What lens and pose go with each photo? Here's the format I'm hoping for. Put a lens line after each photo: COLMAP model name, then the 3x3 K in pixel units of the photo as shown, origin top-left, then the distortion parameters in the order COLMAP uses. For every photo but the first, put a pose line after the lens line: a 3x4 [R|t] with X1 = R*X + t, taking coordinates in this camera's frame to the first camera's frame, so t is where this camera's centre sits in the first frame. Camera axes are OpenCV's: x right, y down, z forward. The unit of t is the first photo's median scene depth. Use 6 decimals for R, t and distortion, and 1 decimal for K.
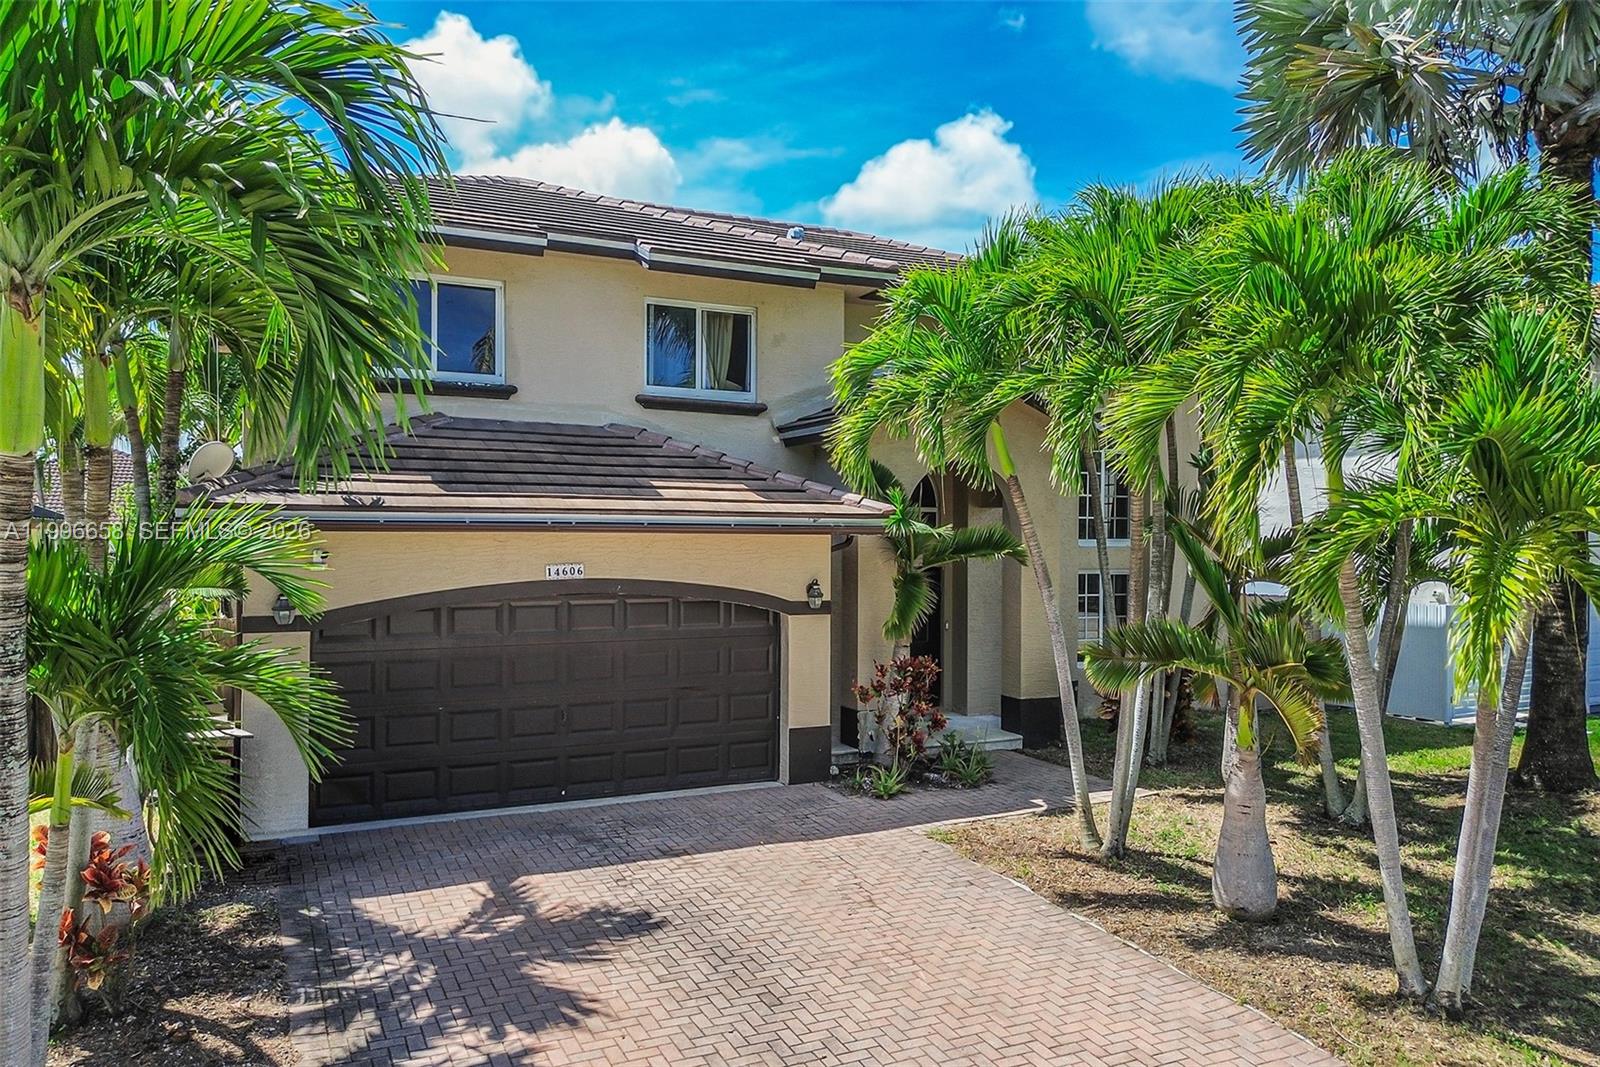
lens RADIAL K [[1159.4, 0, 794.6], [0, 1159.4, 532.1], [0, 0, 1]] dist [0.081259, -0.089430]
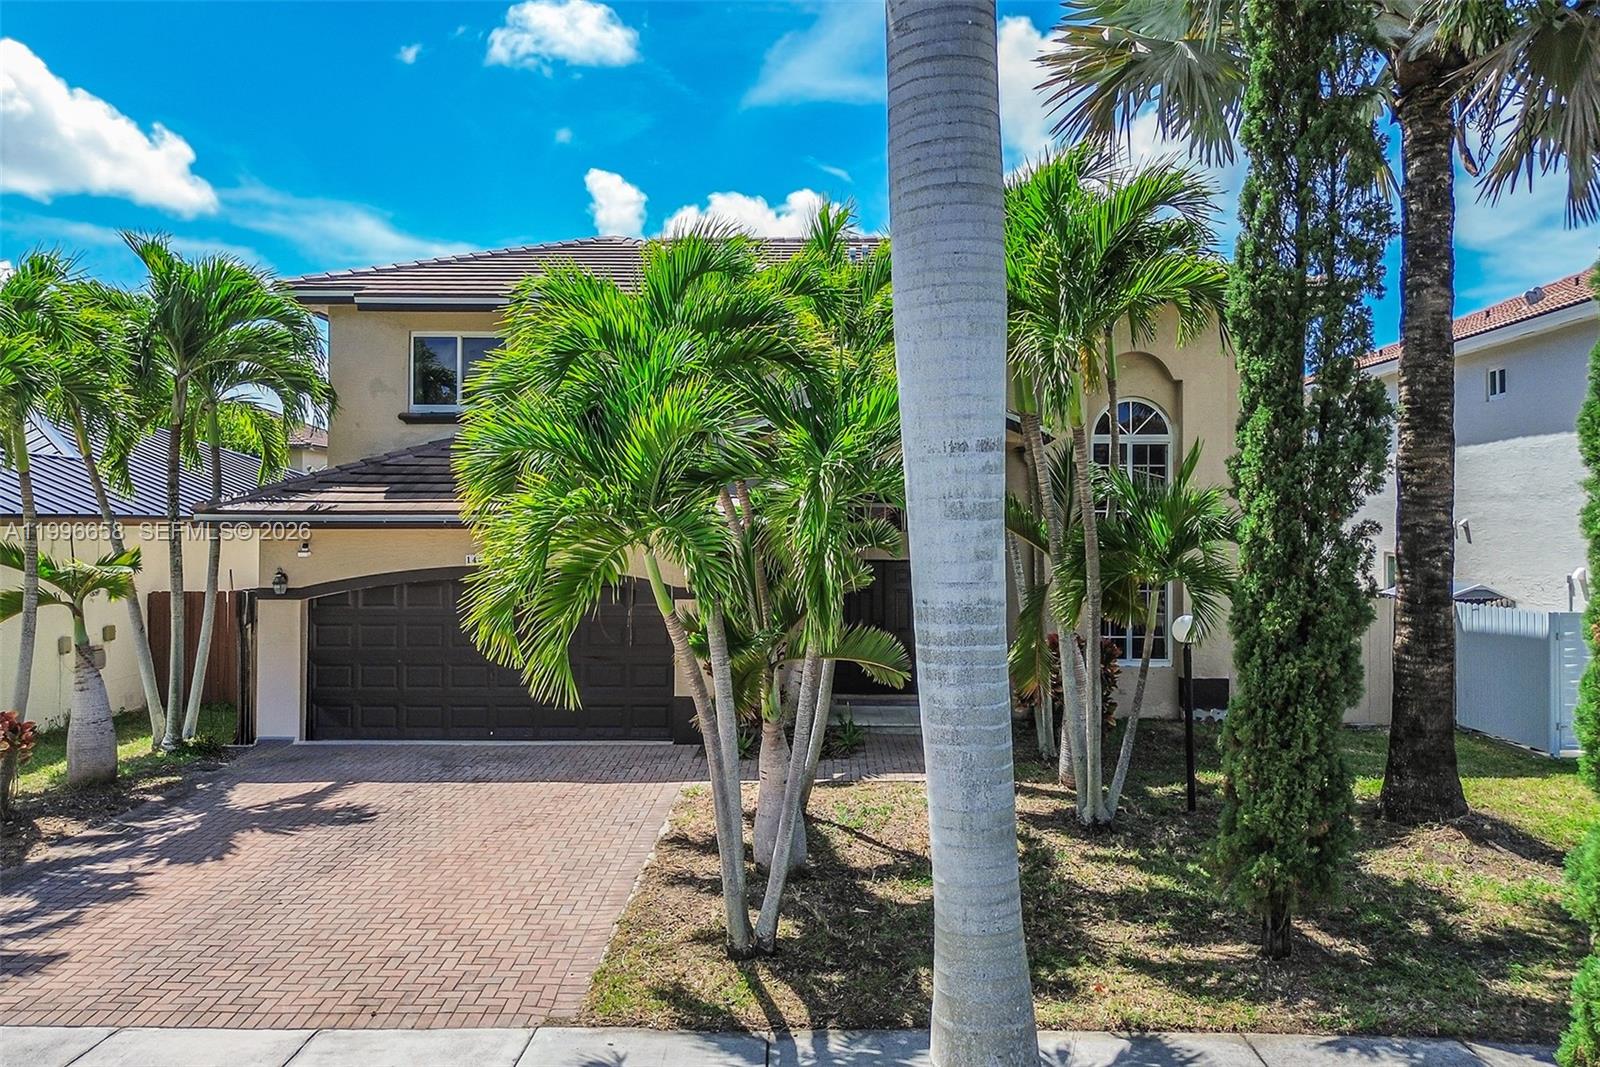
lens RADIAL K [[1159.4, 0, 794.6], [0, 1159.4, 532.1], [0, 0, 1]] dist [0.081259, -0.089430]
pose [[0.891289, 0.000309, -0.453435, 0.916624], [0.003156, 0.999971, 0.006885, -0.005580], [0.453424, -0.007567, 0.891263, 0.015591]]
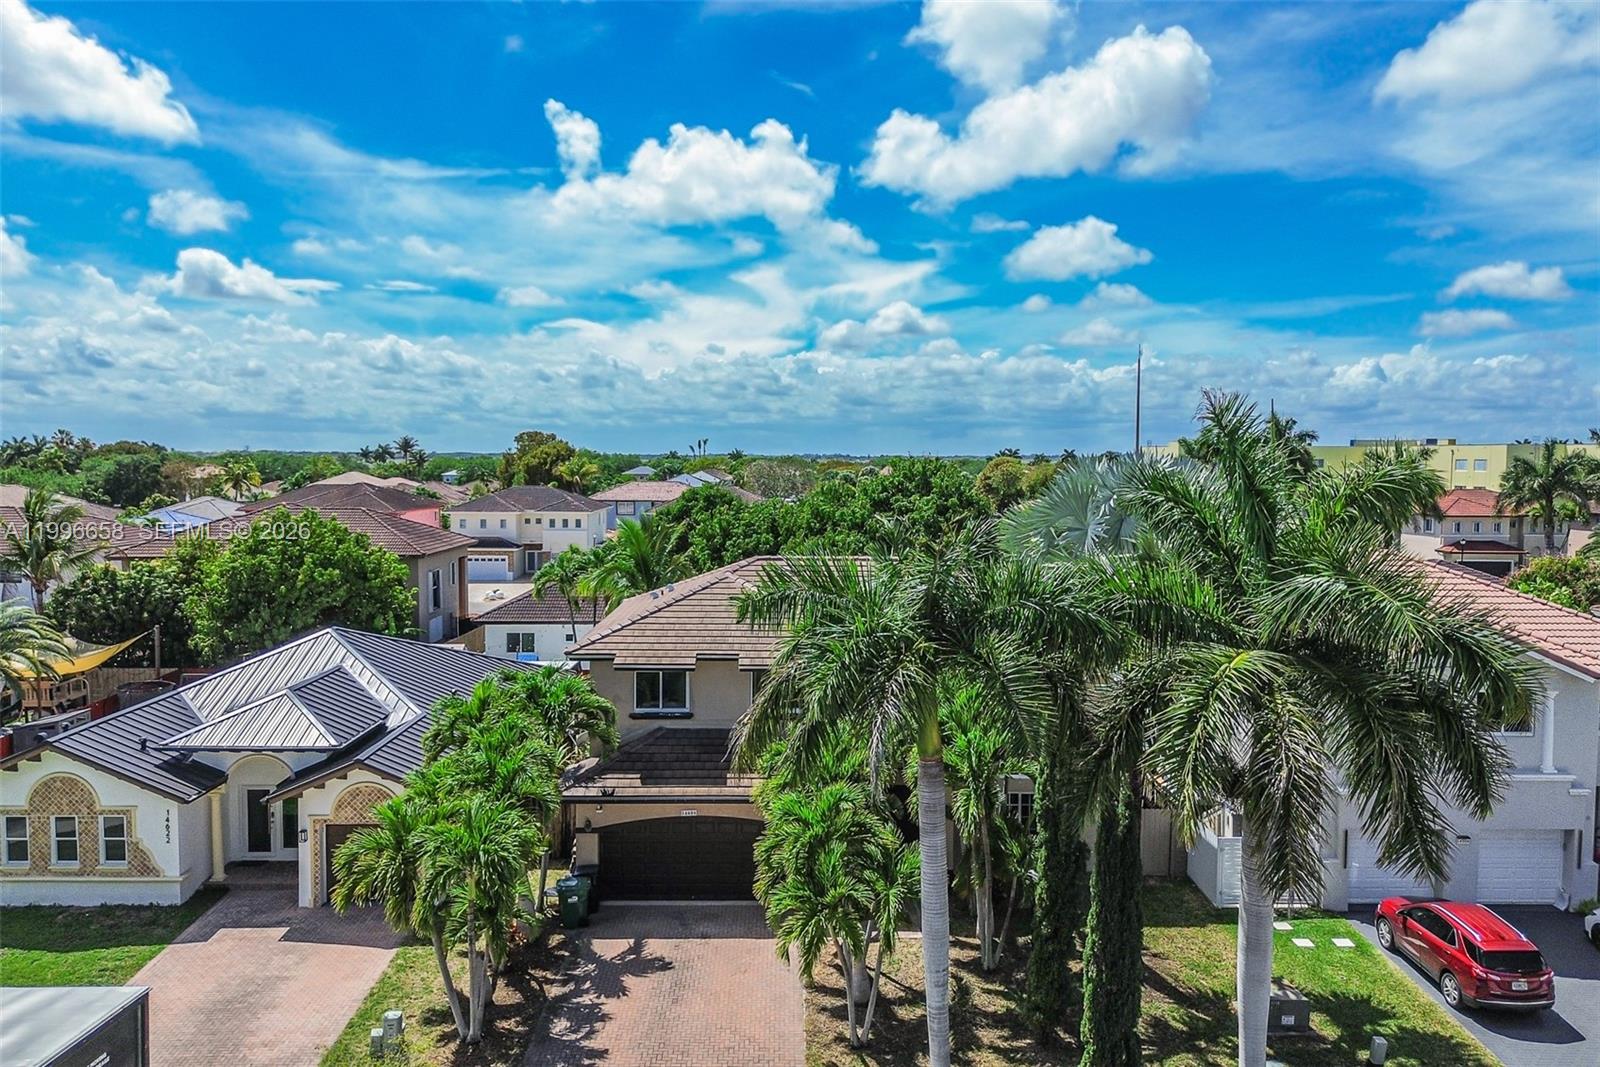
lens RADIAL K [[1159.4, 0, 794.6], [0, 1159.4, 532.1], [0, 0, 1]] dist [0.081259, -0.089430]
pose [[0.906103, 0.028841, -0.422074, 1.407651], [-0.001446, 0.997879, 0.065082, -0.980645], [0.423055, -0.058361, 0.904222, -1.536400]]
